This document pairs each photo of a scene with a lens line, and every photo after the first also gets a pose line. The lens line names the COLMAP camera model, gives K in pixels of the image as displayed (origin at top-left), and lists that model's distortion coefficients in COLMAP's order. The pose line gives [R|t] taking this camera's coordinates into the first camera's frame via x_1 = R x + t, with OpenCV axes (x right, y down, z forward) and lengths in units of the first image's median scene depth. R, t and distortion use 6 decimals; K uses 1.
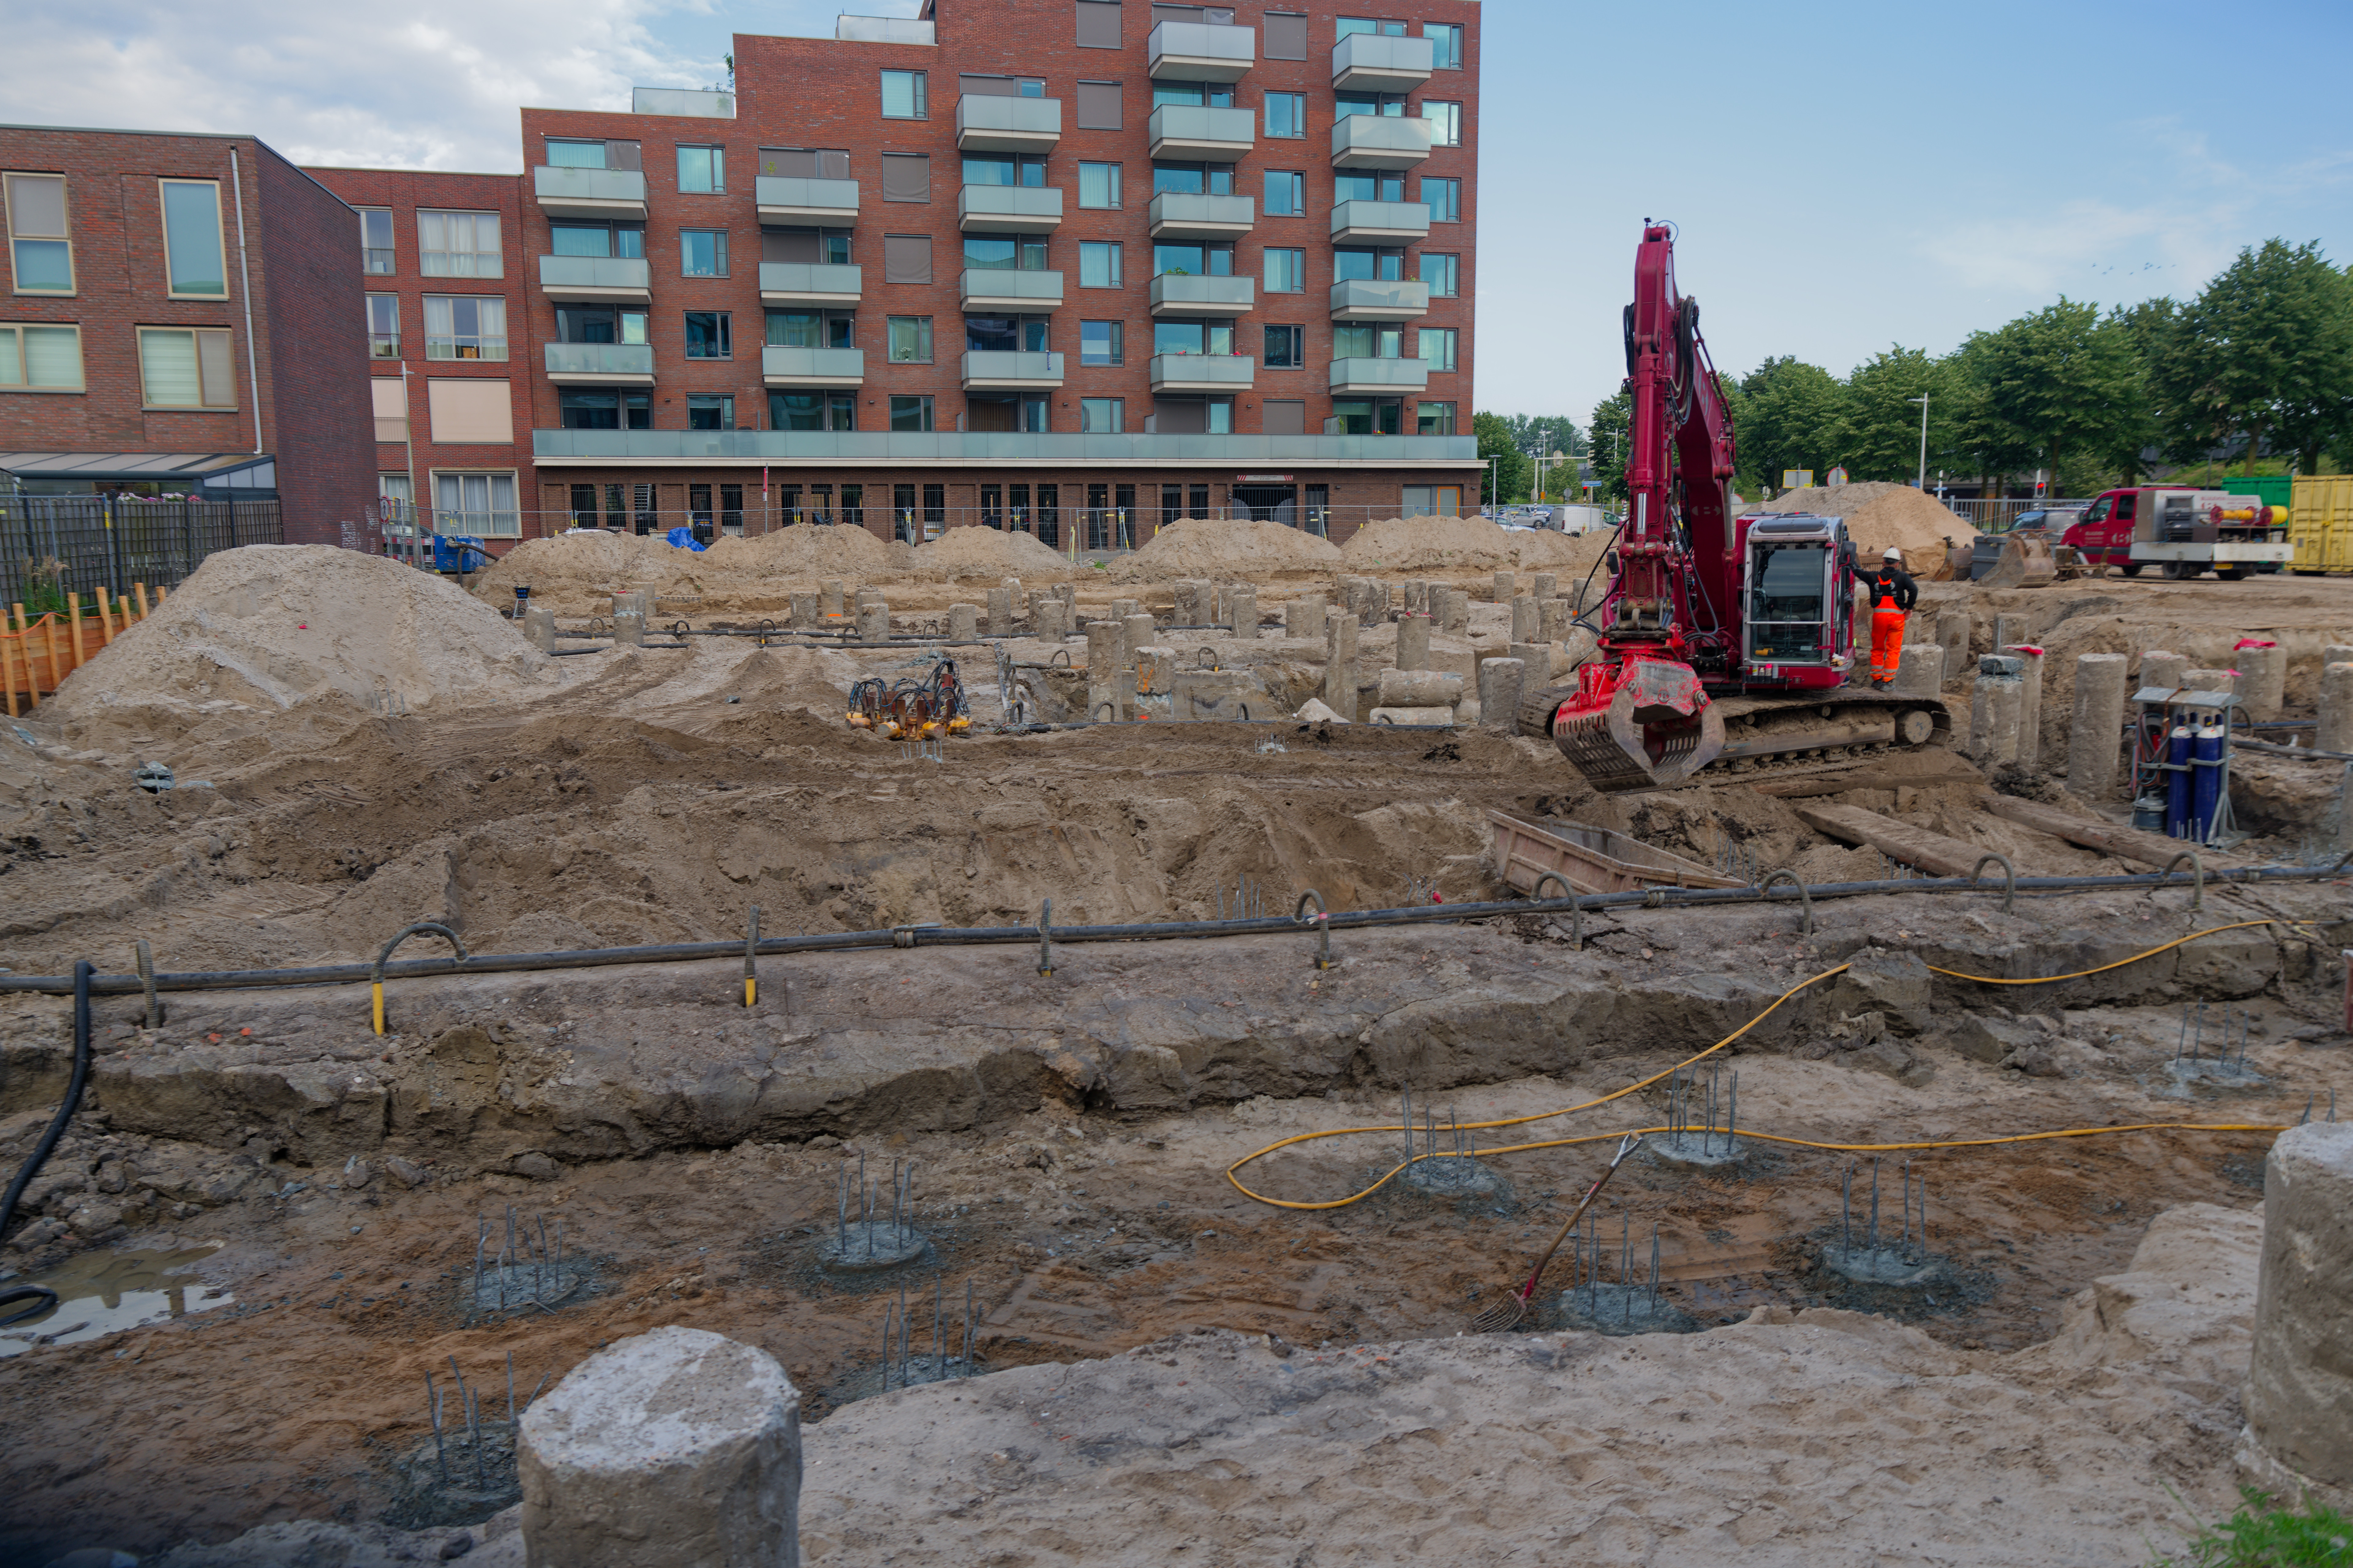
lens RADIAL K [[1674.3, 0, 1177.4], [0, 1674.3, 773.4], [0, 0, 1]] dist [-0.000160, 0.000168]
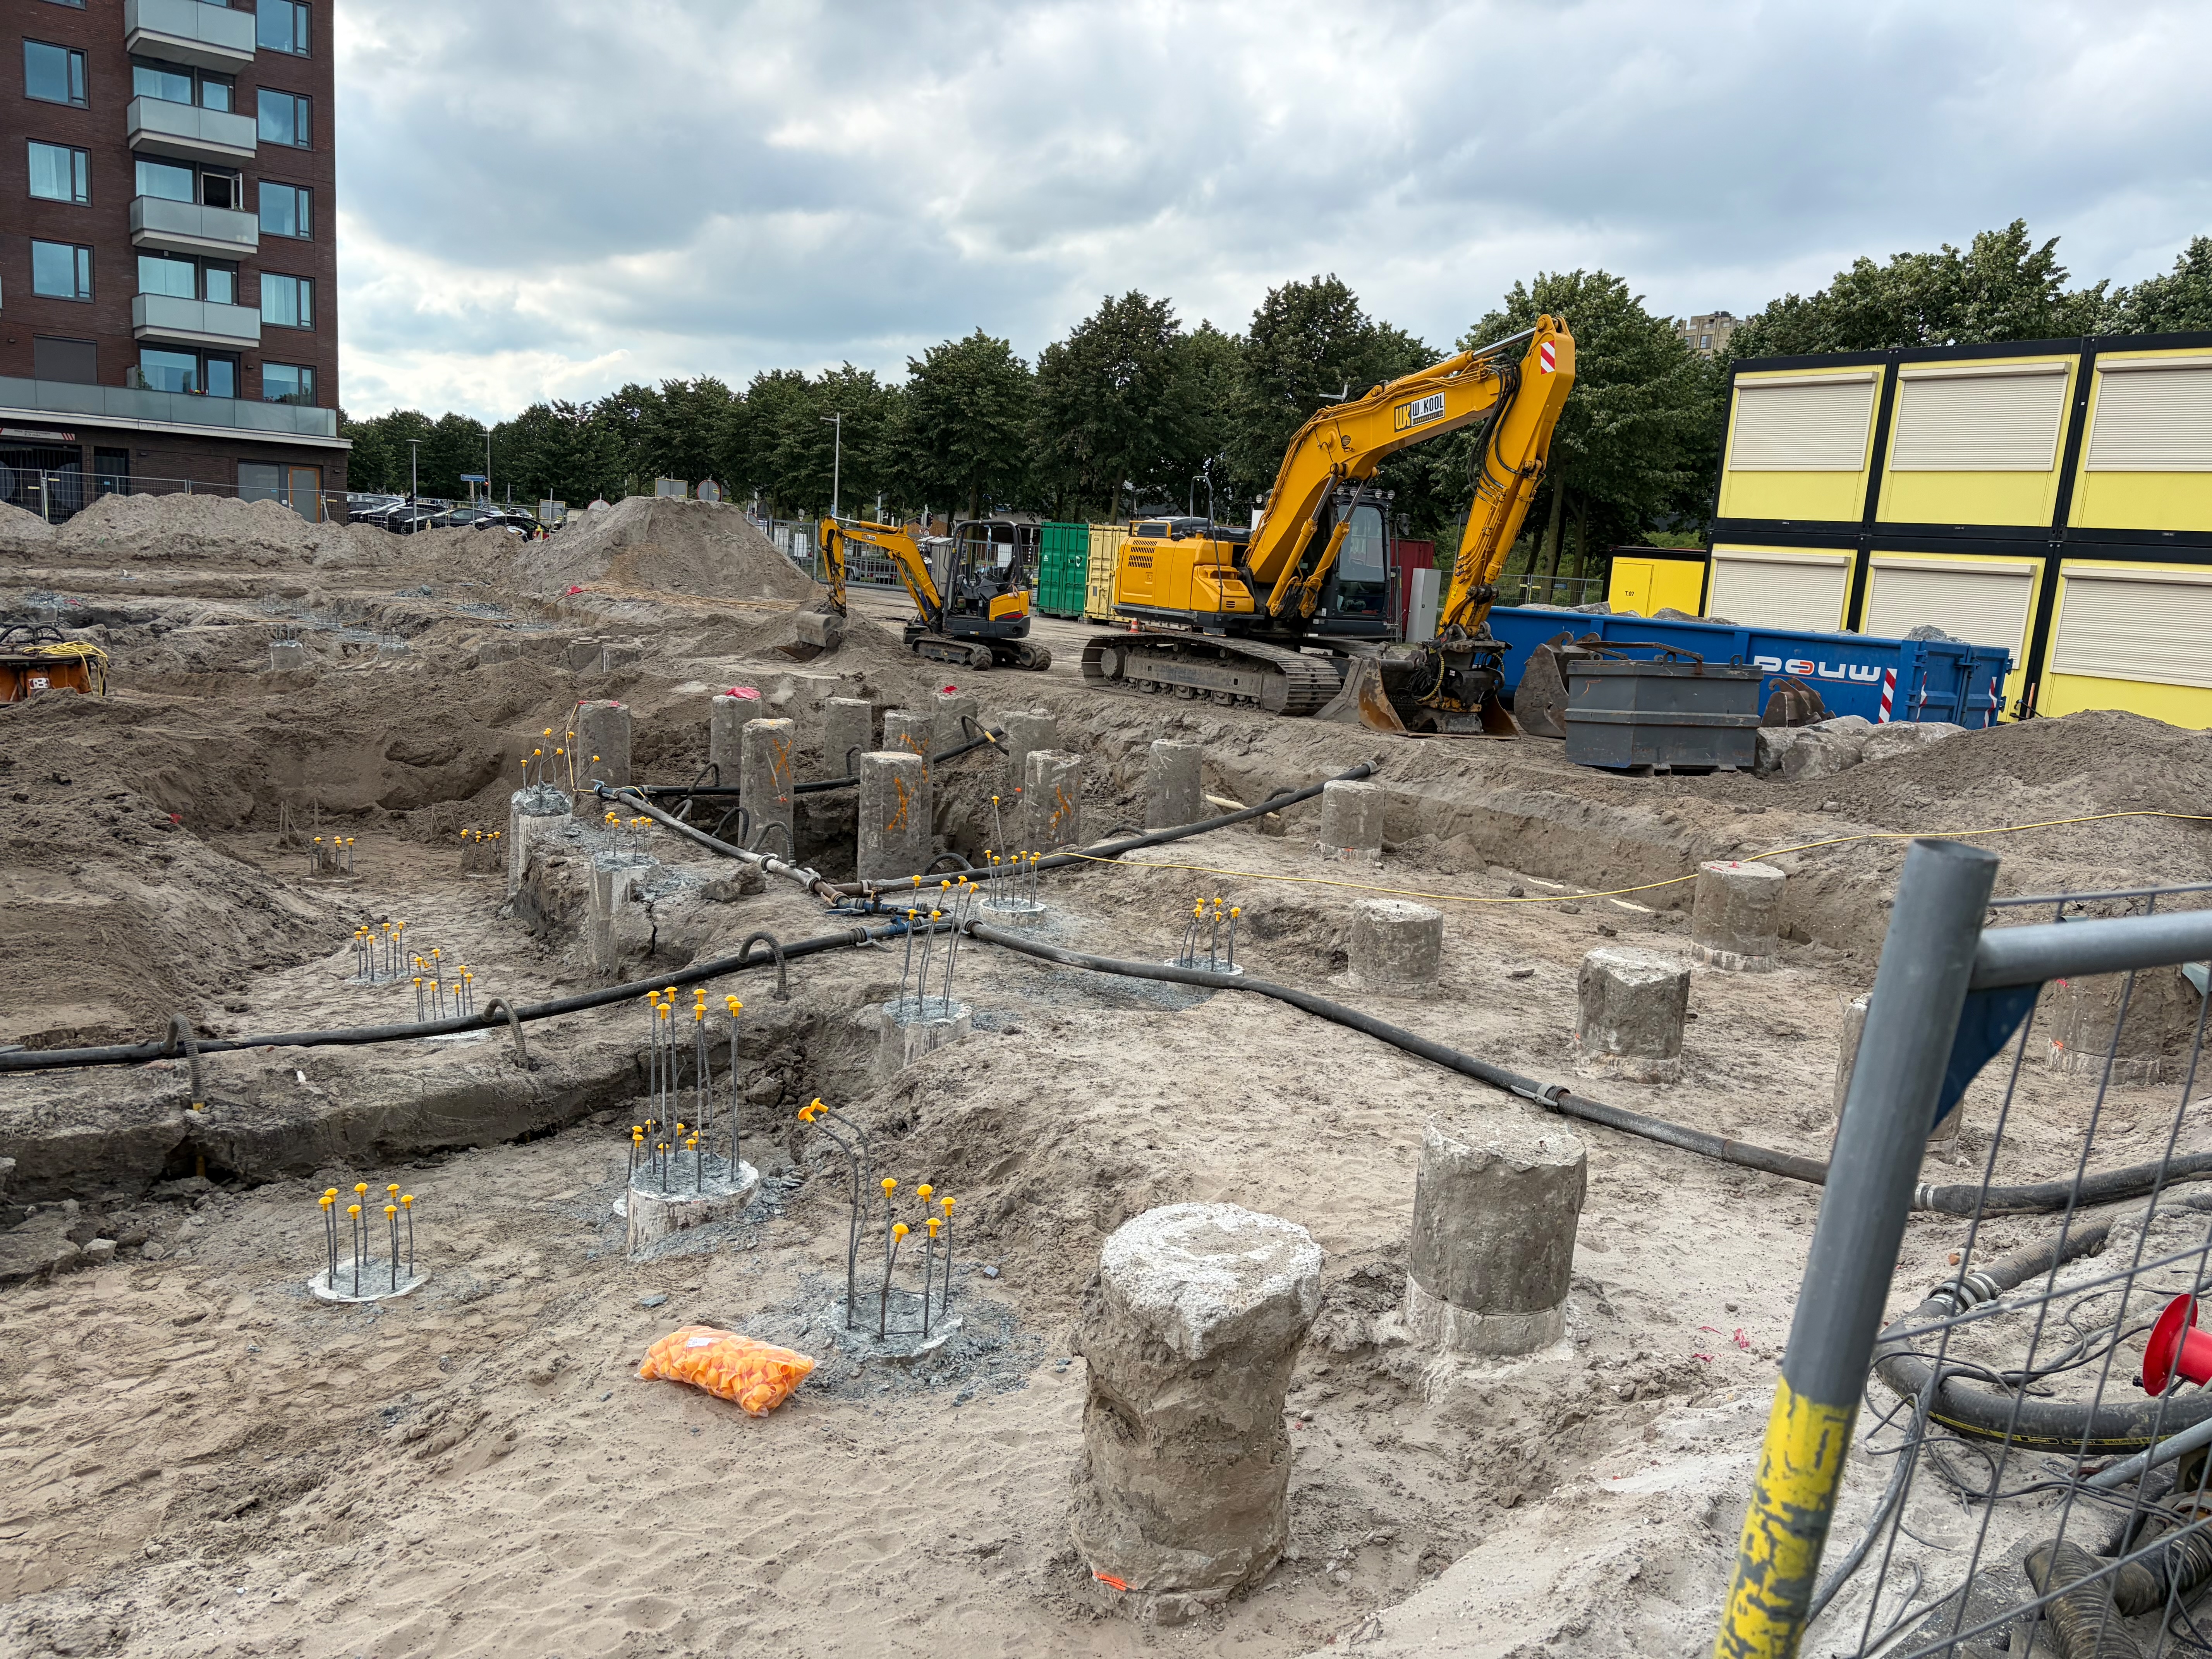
lens RADIAL K [[1670.7, 0, 1123.6], [0, 1670.7, 837.1], [0, 0, 1]] dist [0.046781, -0.042025]
pose [[0.904526, -0.005956, 0.426378, 0.192607], [-0.005709, 0.999644, 0.026075, -0.011028], [-0.426381, -0.026019, 0.904169, 0.059096]]
